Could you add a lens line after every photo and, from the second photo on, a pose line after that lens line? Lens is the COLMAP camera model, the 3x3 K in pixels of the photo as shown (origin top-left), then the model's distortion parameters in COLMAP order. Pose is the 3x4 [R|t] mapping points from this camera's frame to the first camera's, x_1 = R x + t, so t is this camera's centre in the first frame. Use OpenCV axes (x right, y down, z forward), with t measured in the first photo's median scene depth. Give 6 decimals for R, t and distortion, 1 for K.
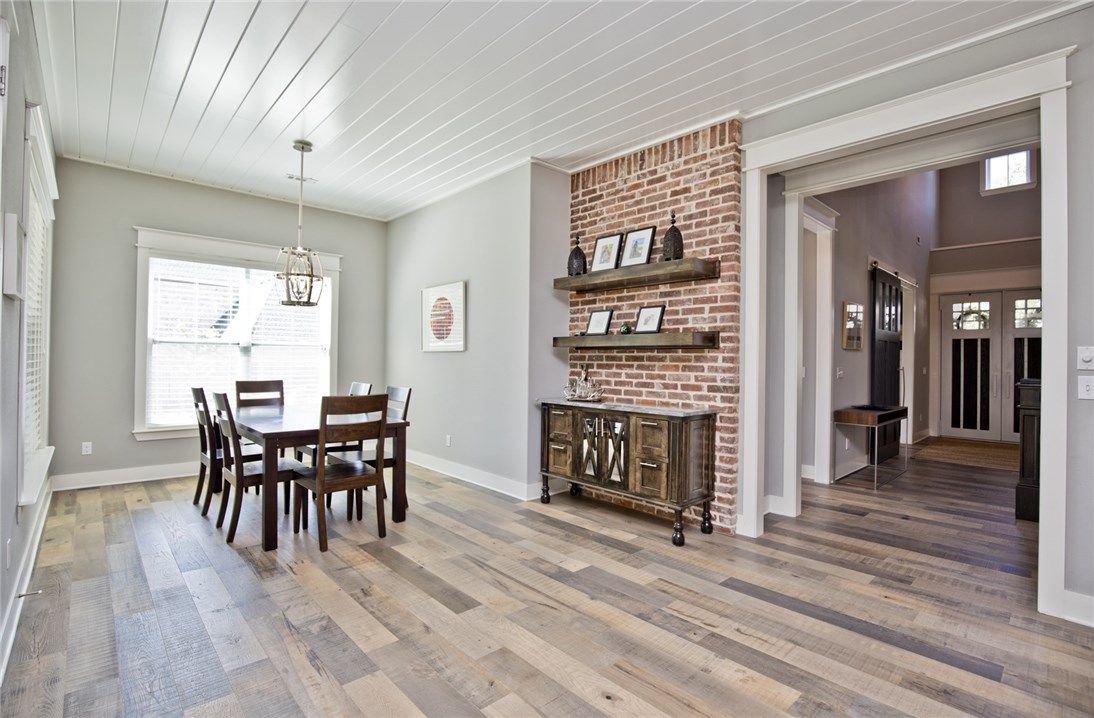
lens RADIAL K [[505.6, 0, 548.7], [0, 505.6, 359.0], [0, 0, 1]] dist [-0.034203, 0.005298]
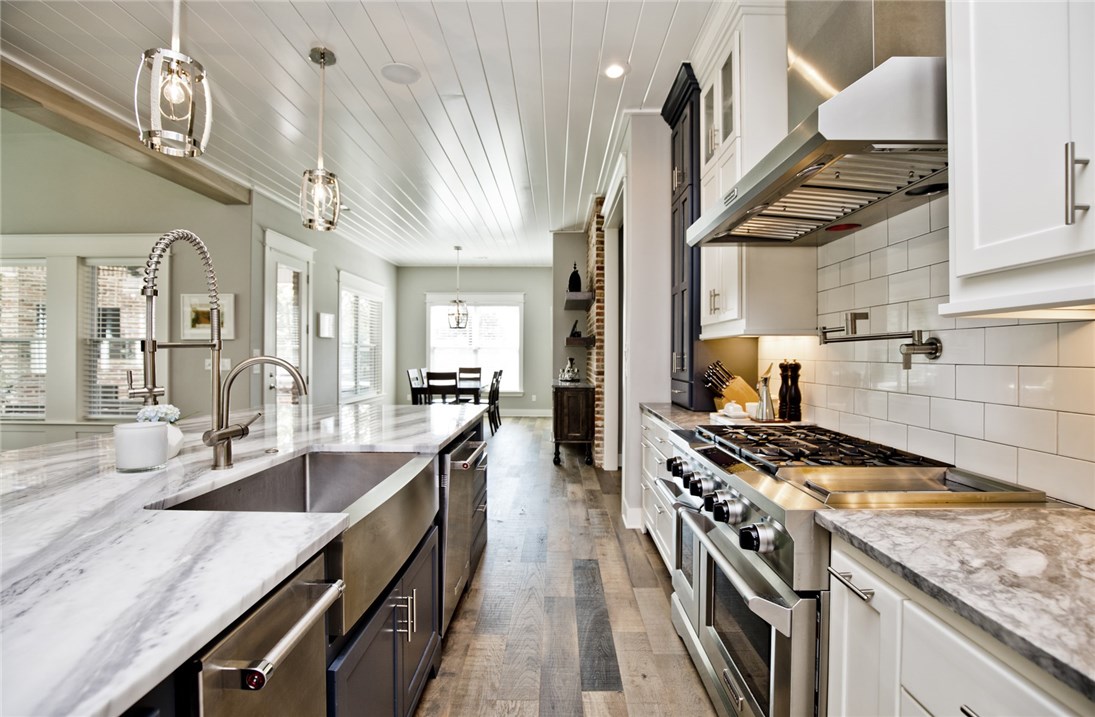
lens RADIAL K [[503.6, 0, 548.1], [0, 503.6, 354.4], [0, 0, 1]] dist [-0.027044, 0.001673]
pose [[0.726400, -0.010204, -0.687197, 1.226982], [0.009042, 0.999945, -0.005291, 0.009421], [0.687213, -0.002370, 0.726452, -0.213065]]
